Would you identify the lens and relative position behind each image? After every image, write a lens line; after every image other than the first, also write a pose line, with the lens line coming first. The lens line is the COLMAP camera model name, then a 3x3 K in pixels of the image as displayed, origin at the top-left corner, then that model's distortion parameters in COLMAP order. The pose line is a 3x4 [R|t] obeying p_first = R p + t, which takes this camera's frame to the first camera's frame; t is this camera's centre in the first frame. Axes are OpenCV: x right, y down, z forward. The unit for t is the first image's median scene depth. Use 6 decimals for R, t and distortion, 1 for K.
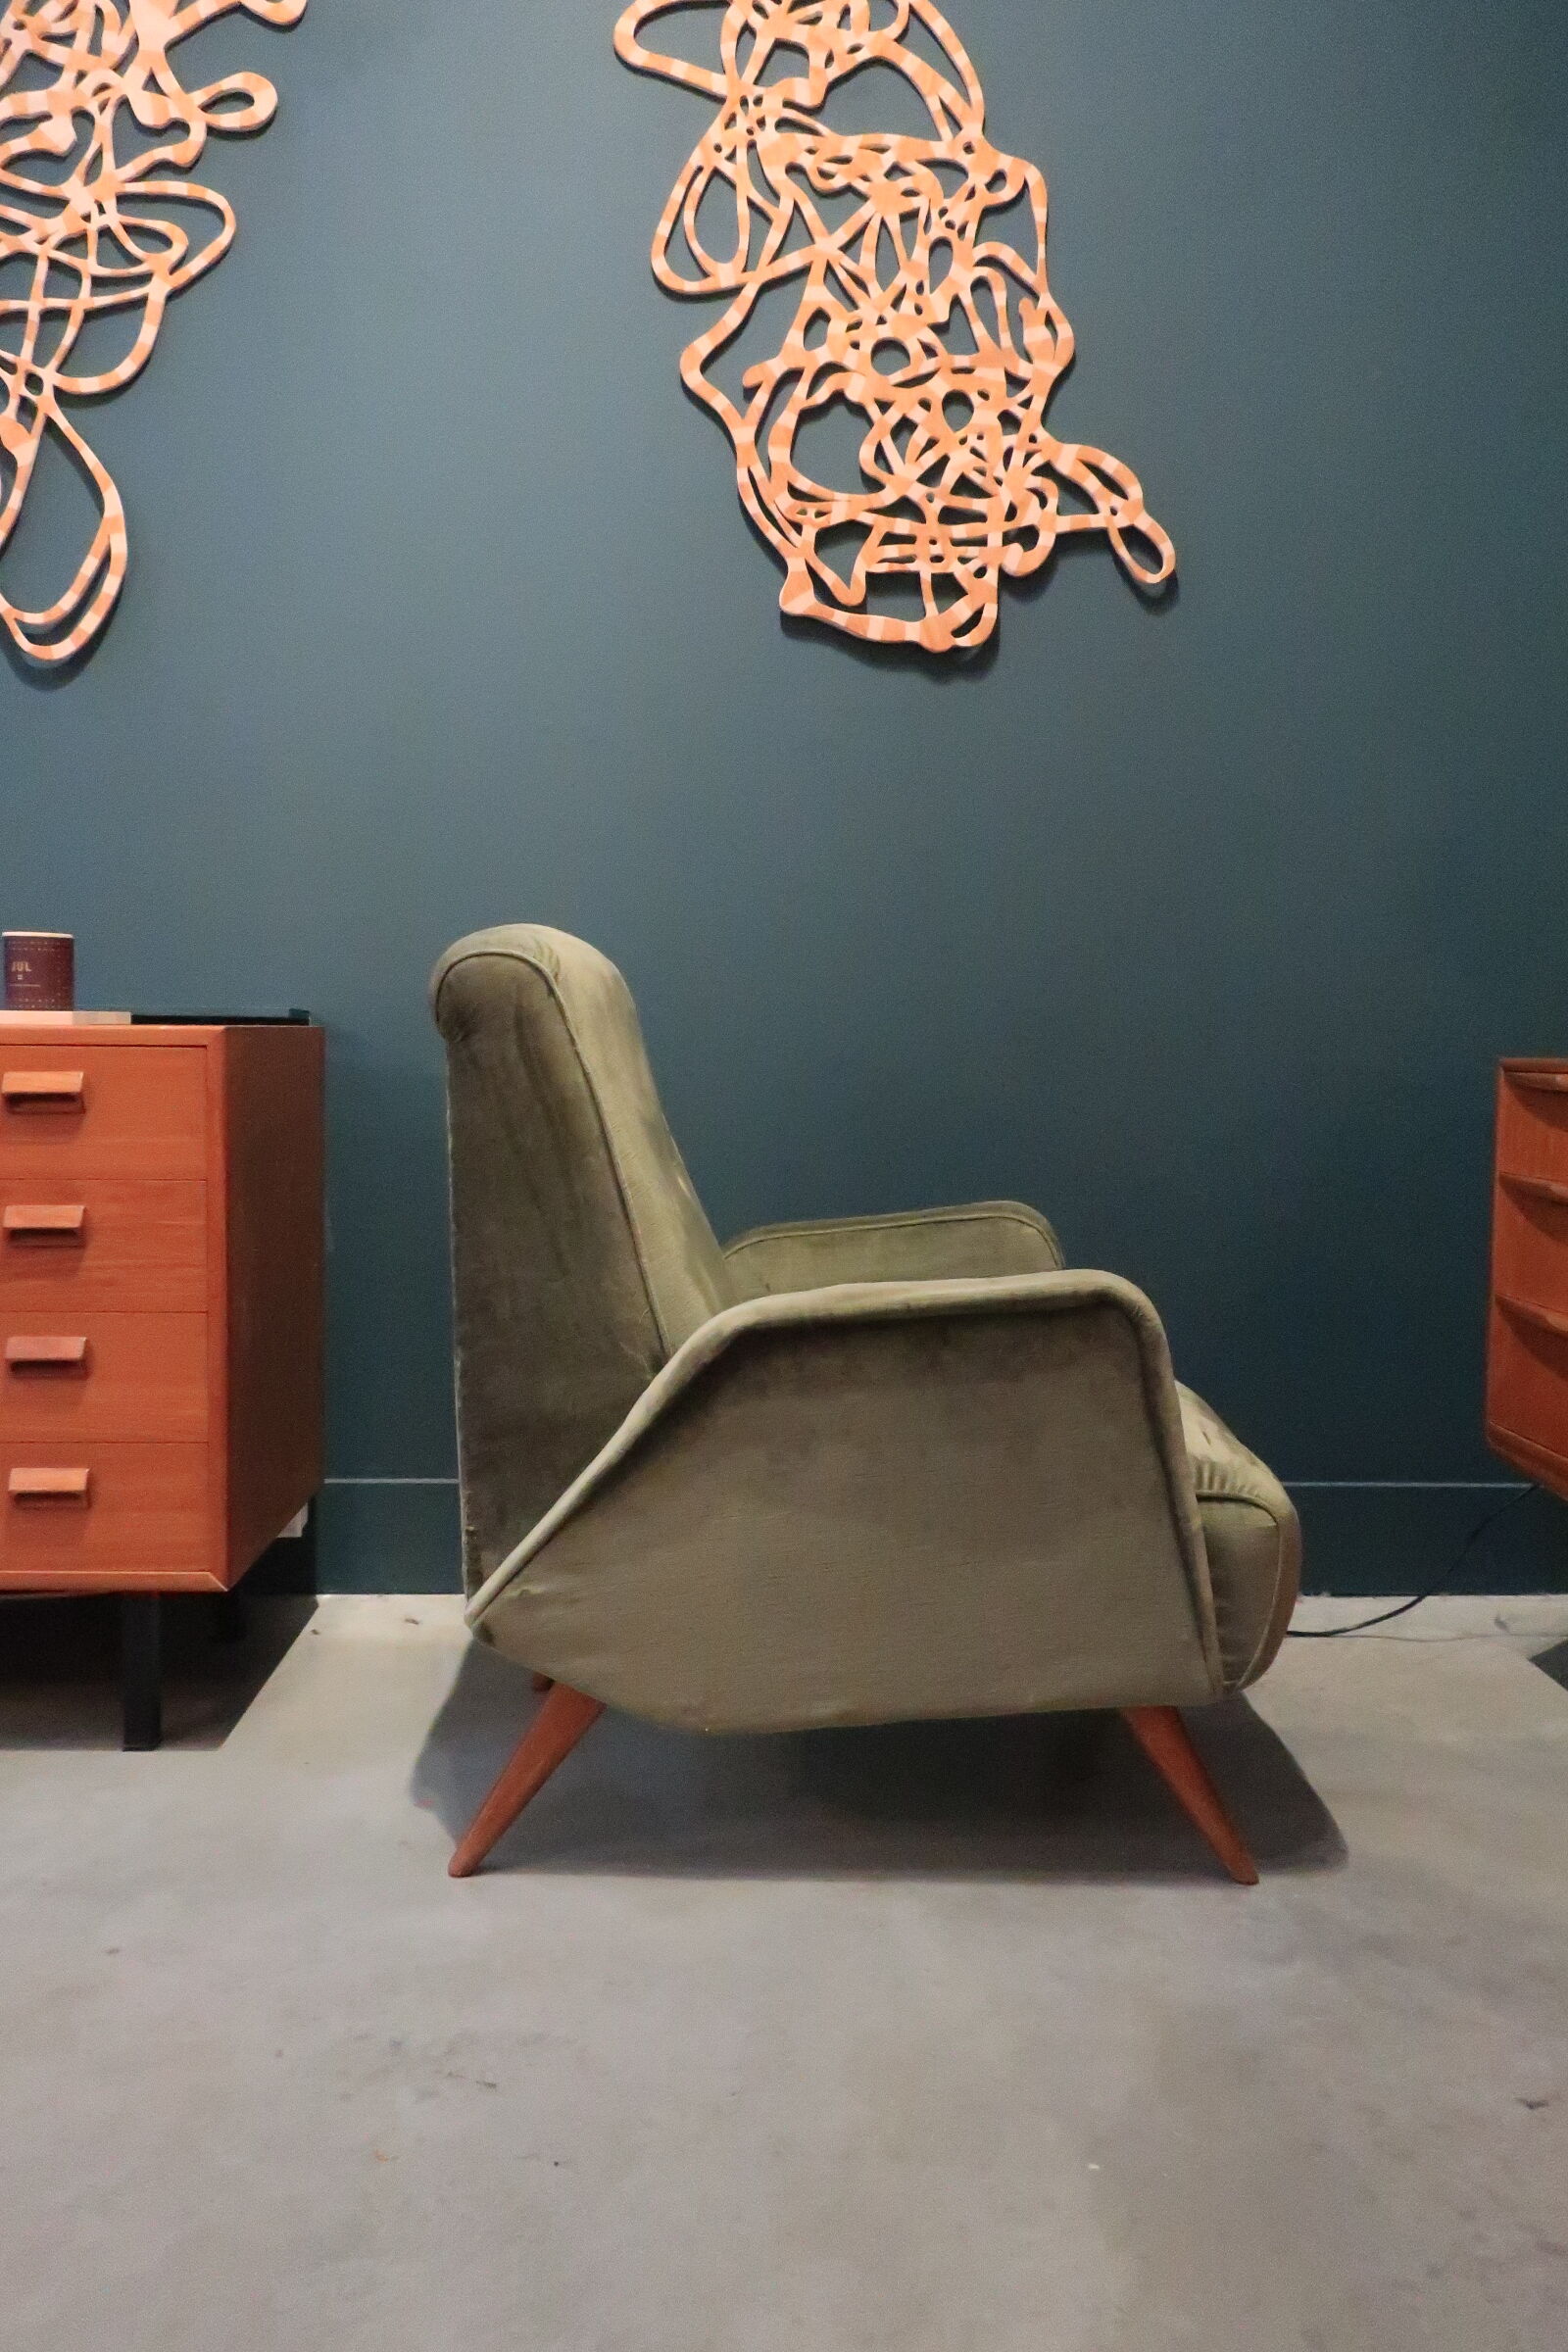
lens RADIAL K [[1869.2, 0, 779.3], [0, 1869.2, 1175.6], [0, 0, 1]] dist [0.000133, 0.001259]
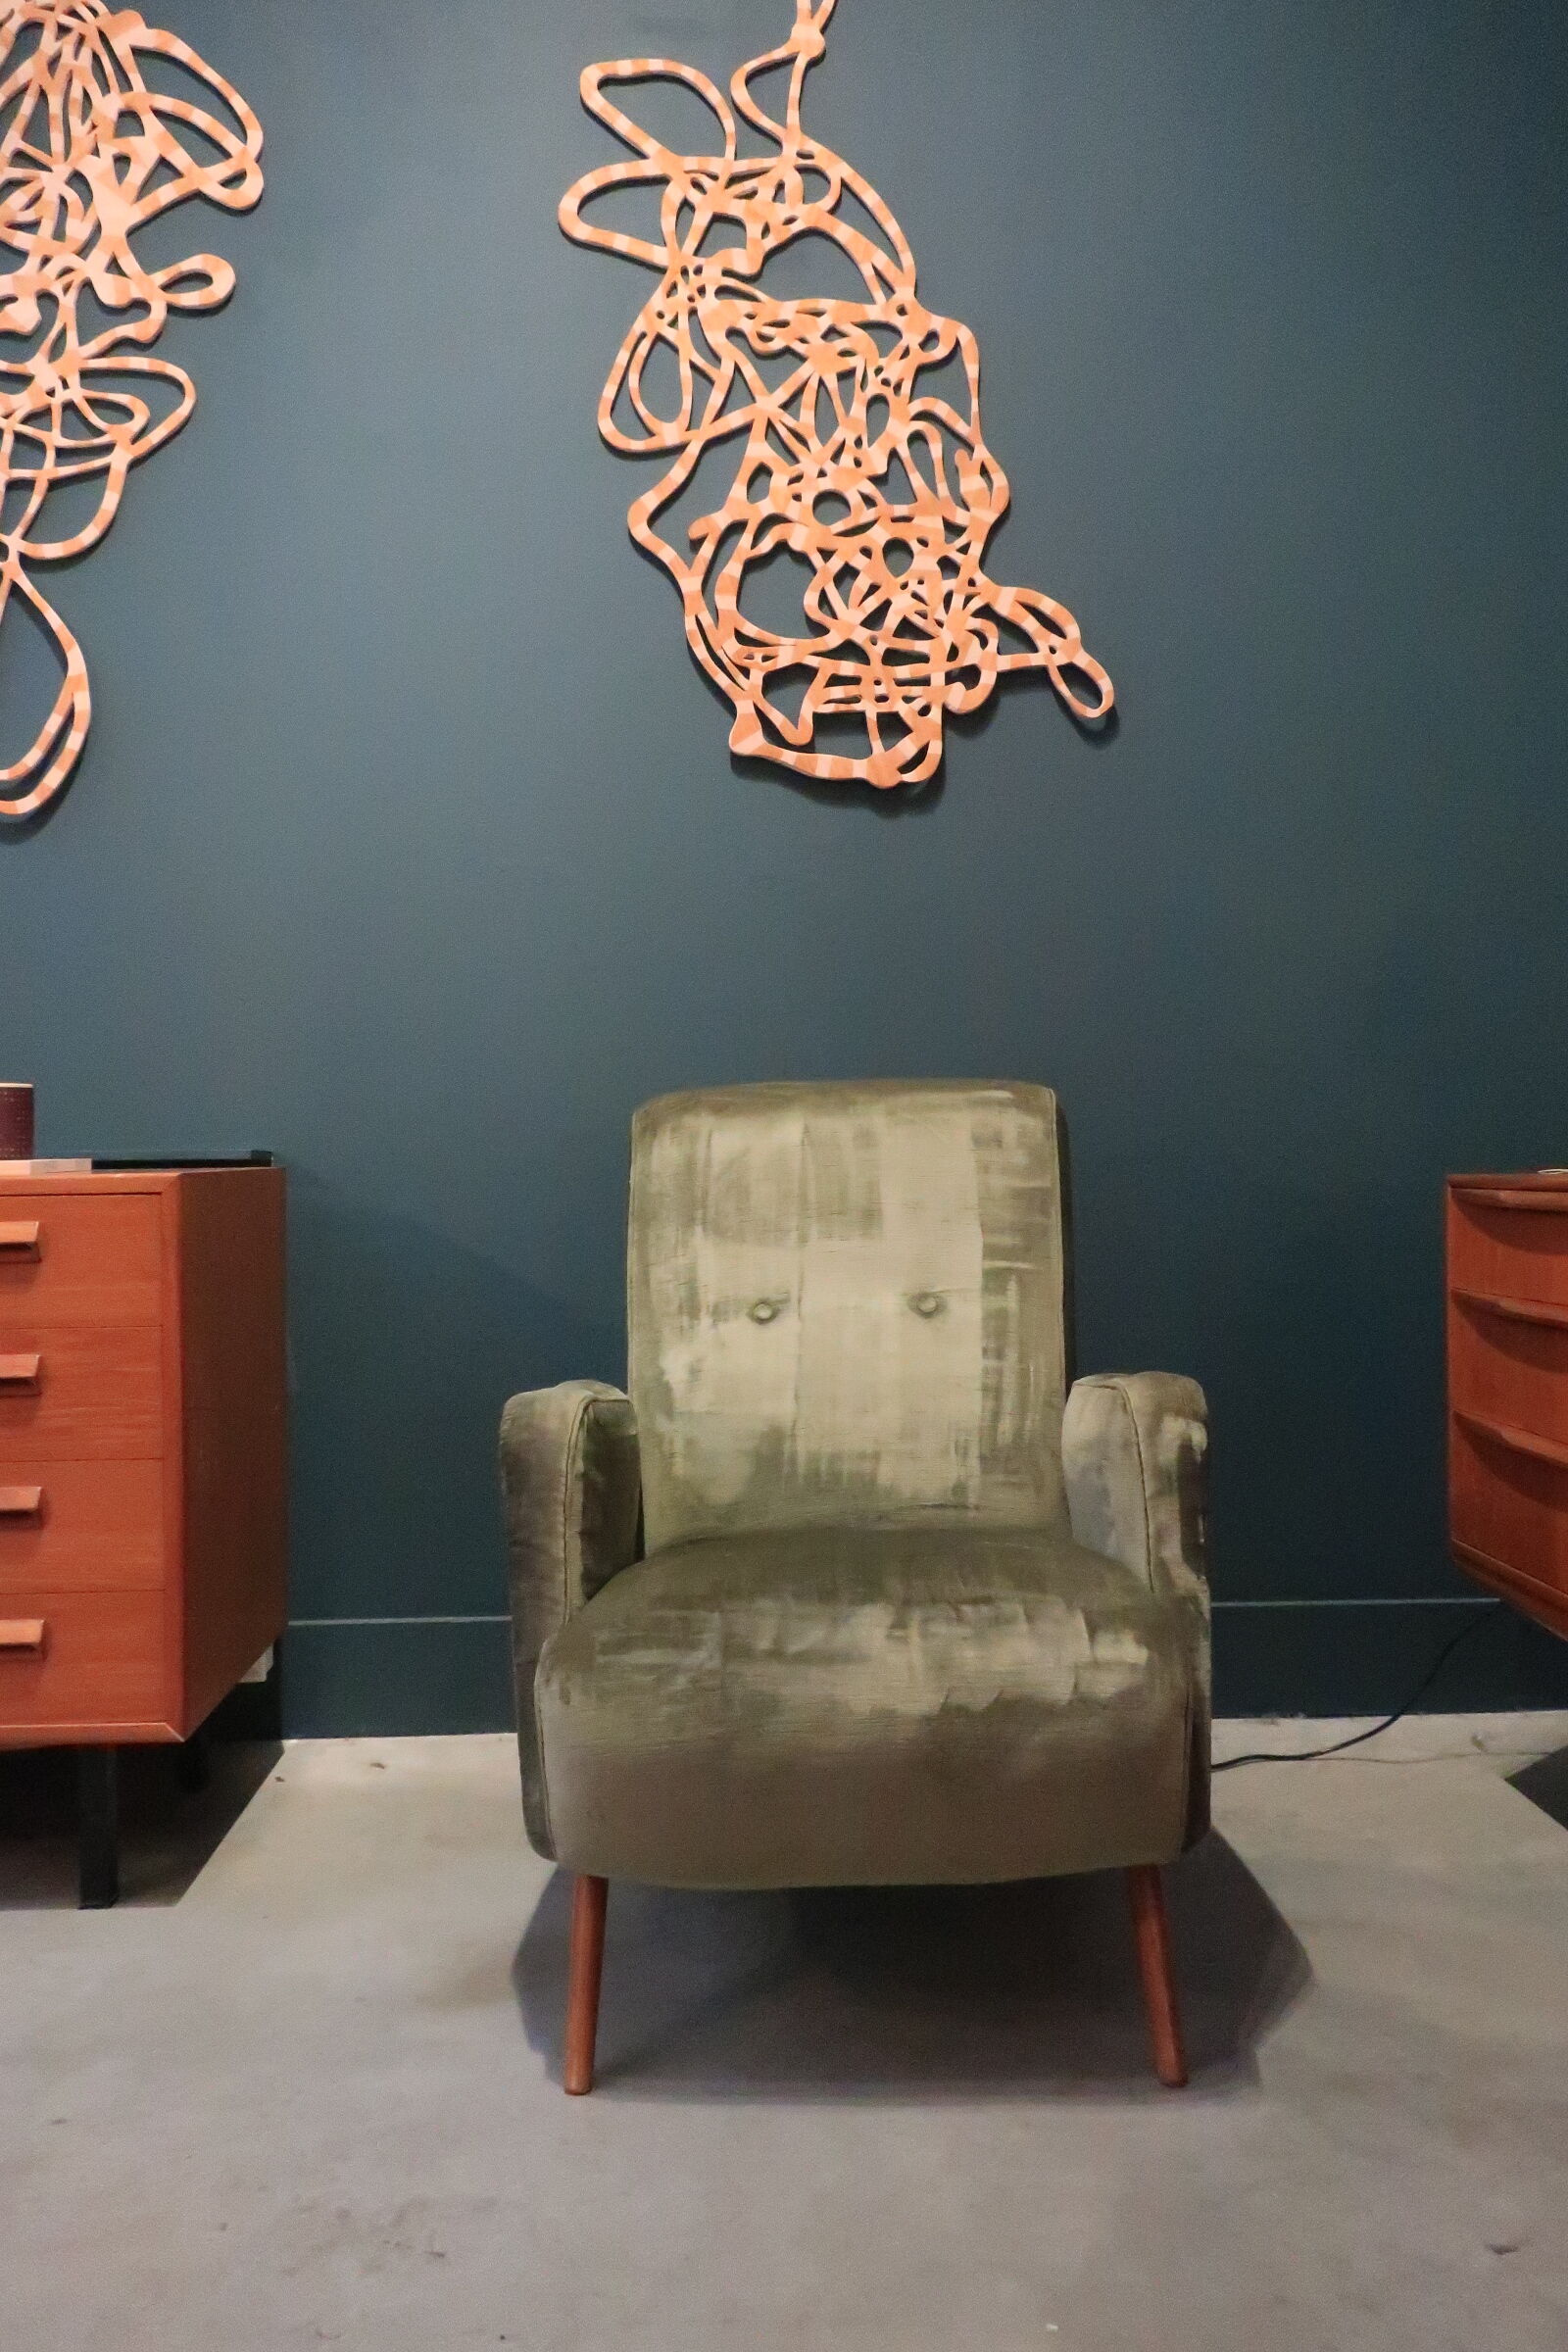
lens RADIAL K [[1869.2, 0, 780.6], [0, 1869.2, 1173.4], [0, 0, 1]] dist [0.000133, 0.001259]
pose [[0.999744, -0.022123, 0.004793, 0.018428], [0.022378, 0.997824, -0.062018, -0.007909], [-0.003411, 0.062109, 0.998064, -0.007185]]
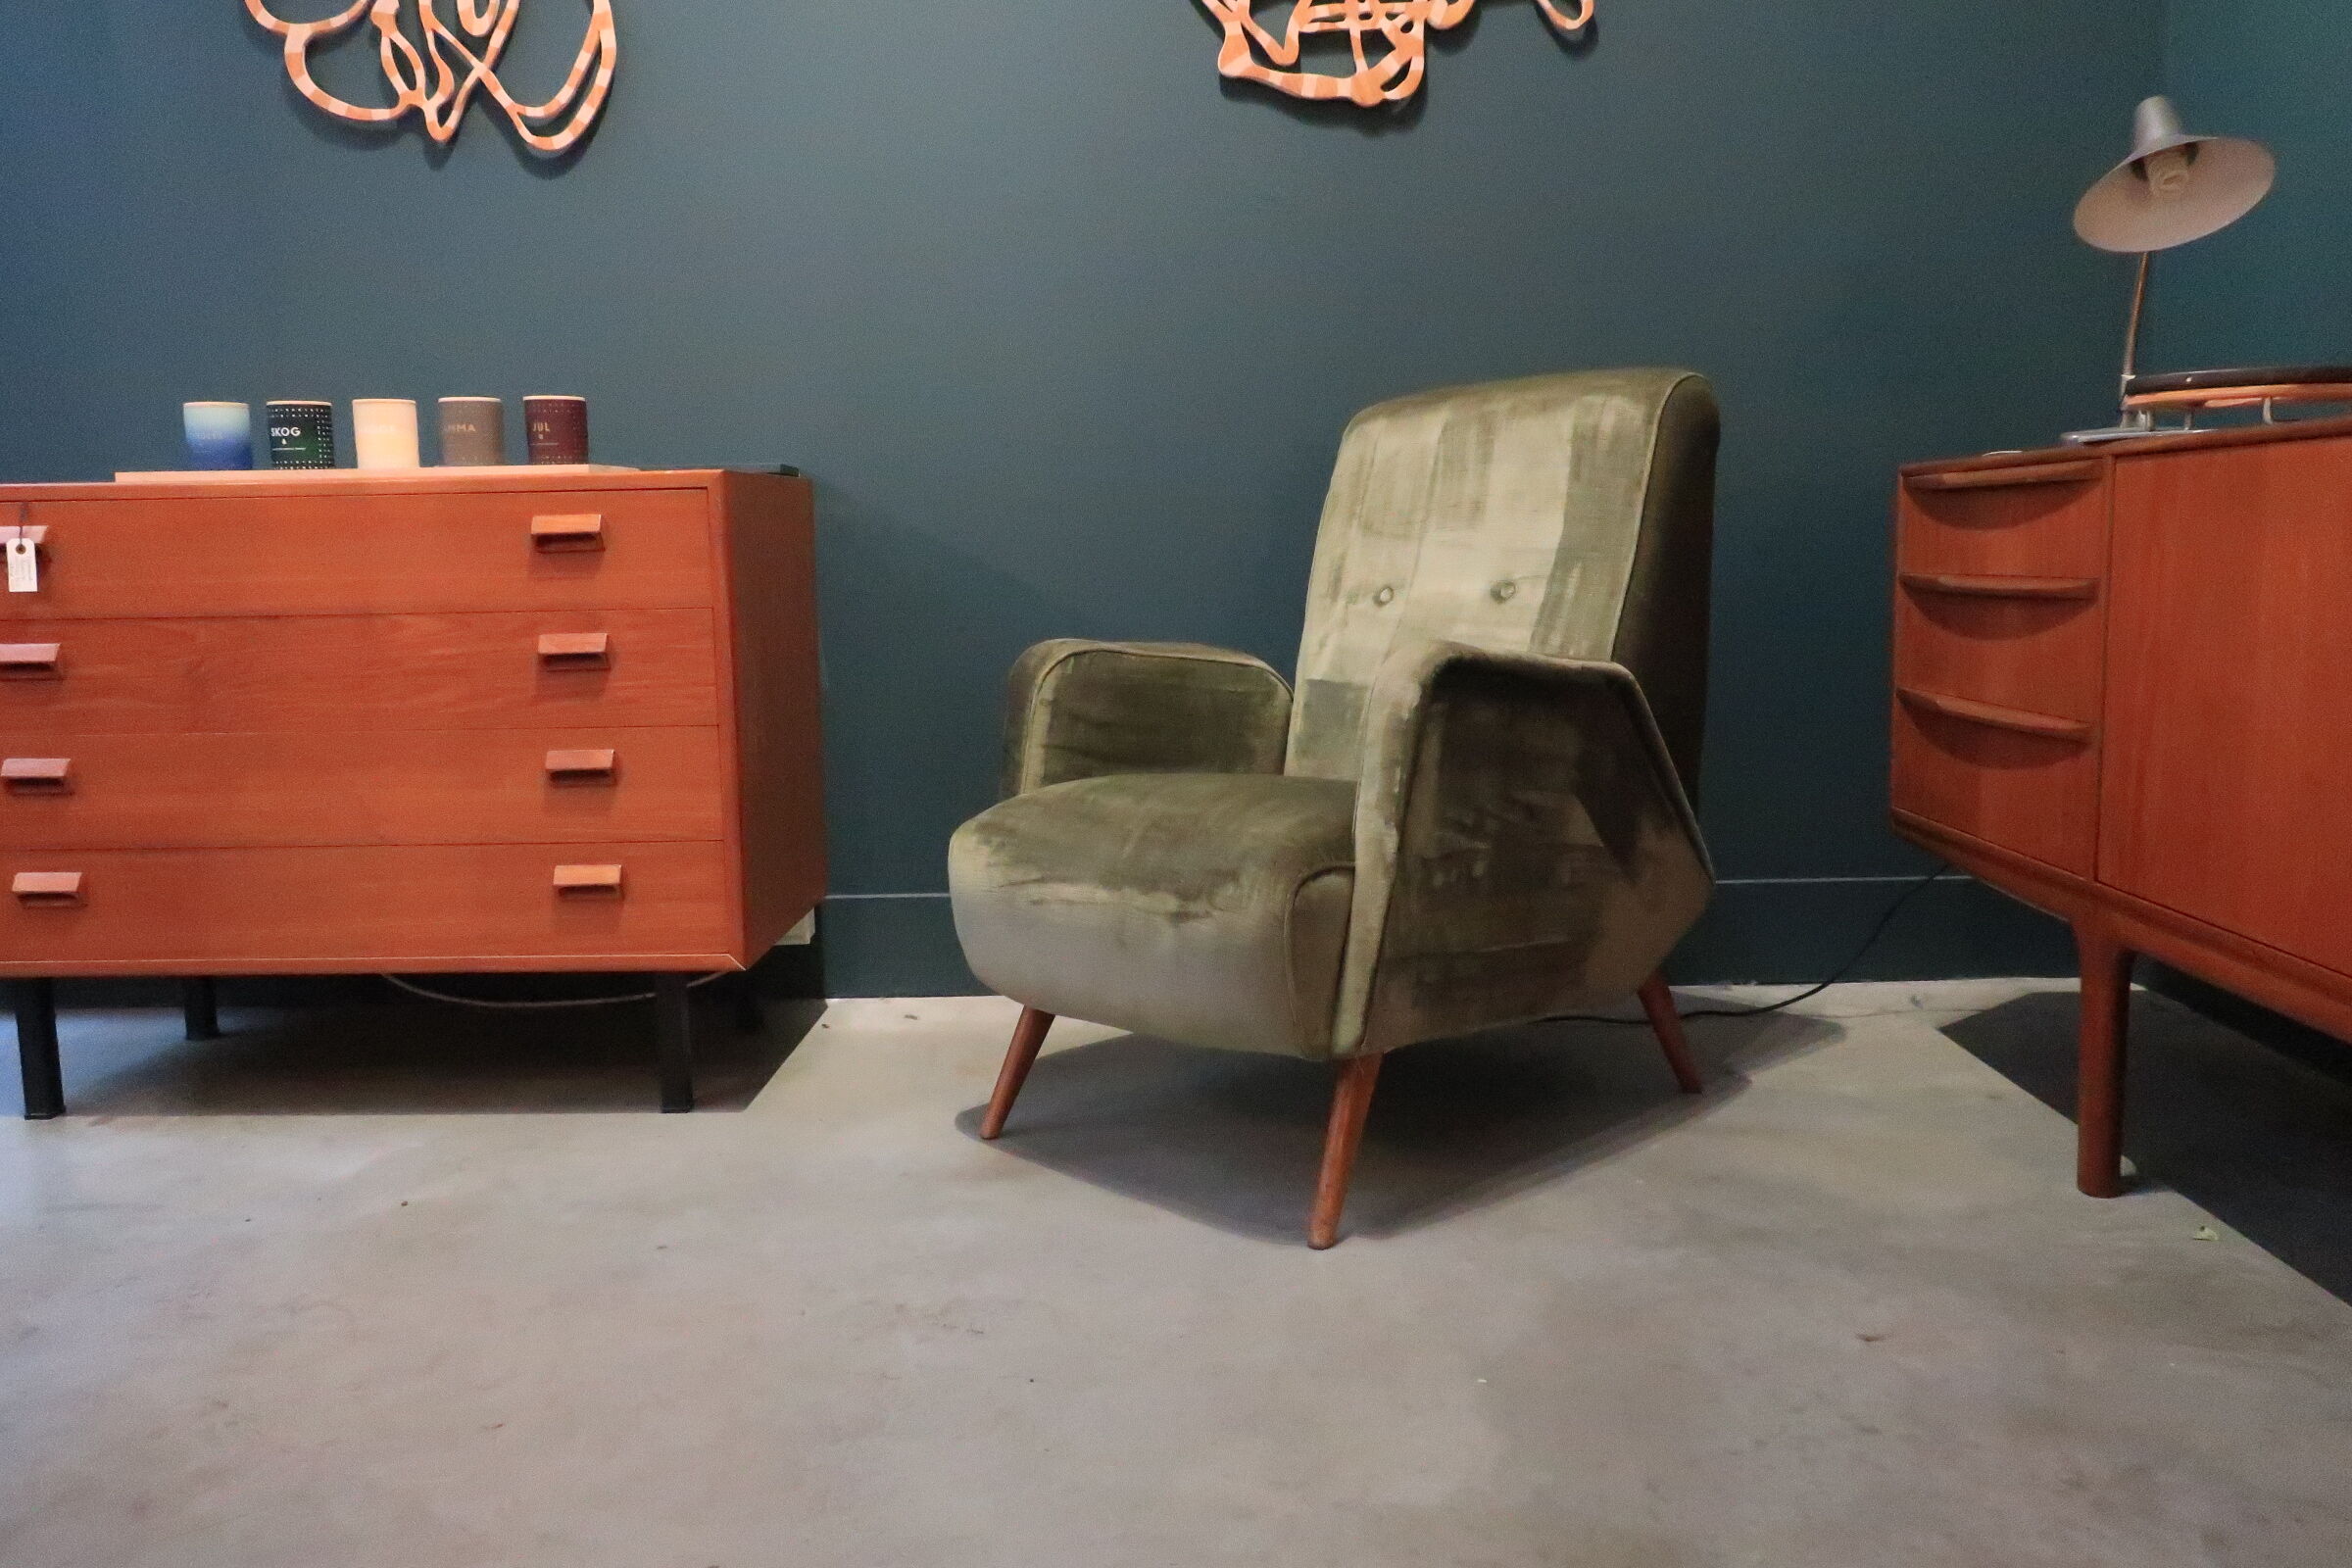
lens RADIAL K [[1869.2, 0, 1170.9], [0, 1869.2, 790.6], [0, 0, 1]] dist [0.000133, 0.001259]
pose [[0.997896, -0.024971, -0.059827, 0.027030], [0.028517, 0.997841, 0.059158, 0.042591], [0.058221, -0.060739, 0.996454, -0.089536]]
